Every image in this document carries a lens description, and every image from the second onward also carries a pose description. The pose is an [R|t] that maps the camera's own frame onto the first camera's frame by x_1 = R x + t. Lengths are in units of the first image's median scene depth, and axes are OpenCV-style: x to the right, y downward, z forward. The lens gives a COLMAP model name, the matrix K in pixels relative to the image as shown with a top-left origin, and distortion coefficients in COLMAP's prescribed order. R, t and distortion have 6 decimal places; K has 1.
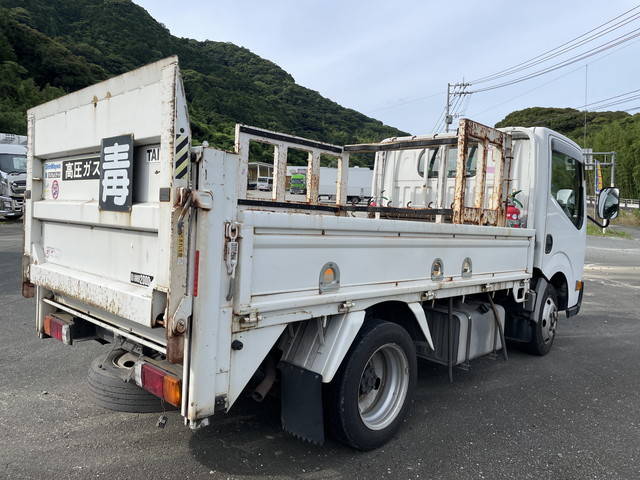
lens RADIAL K [[479.0, 0, 309.7], [0, 479.0, 246.2], [0, 0, 1]] dist [0.020932, -0.032476]
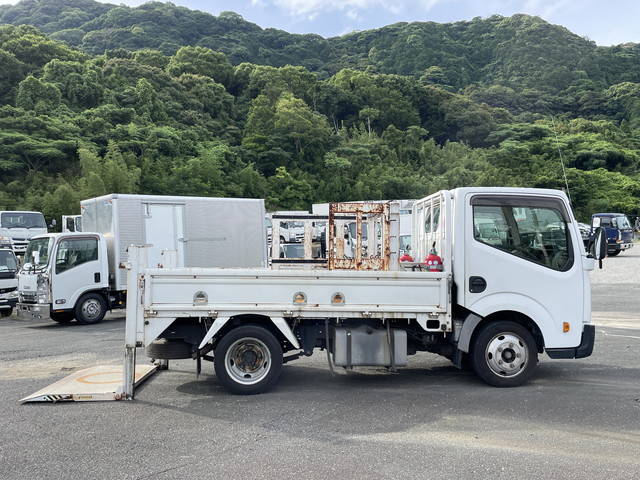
lens RADIAL K [[588.5, 0, 321.2], [0, 588.5, 240.5], [0, 0, 1]] dist [0.062990, 0.000000]
pose [[0.730984, -0.075013, -0.678259, 1.544665], [-0.007387, 0.993012, -0.117785, 0.079985], [0.682355, 0.091109, 0.725321, -0.385956]]
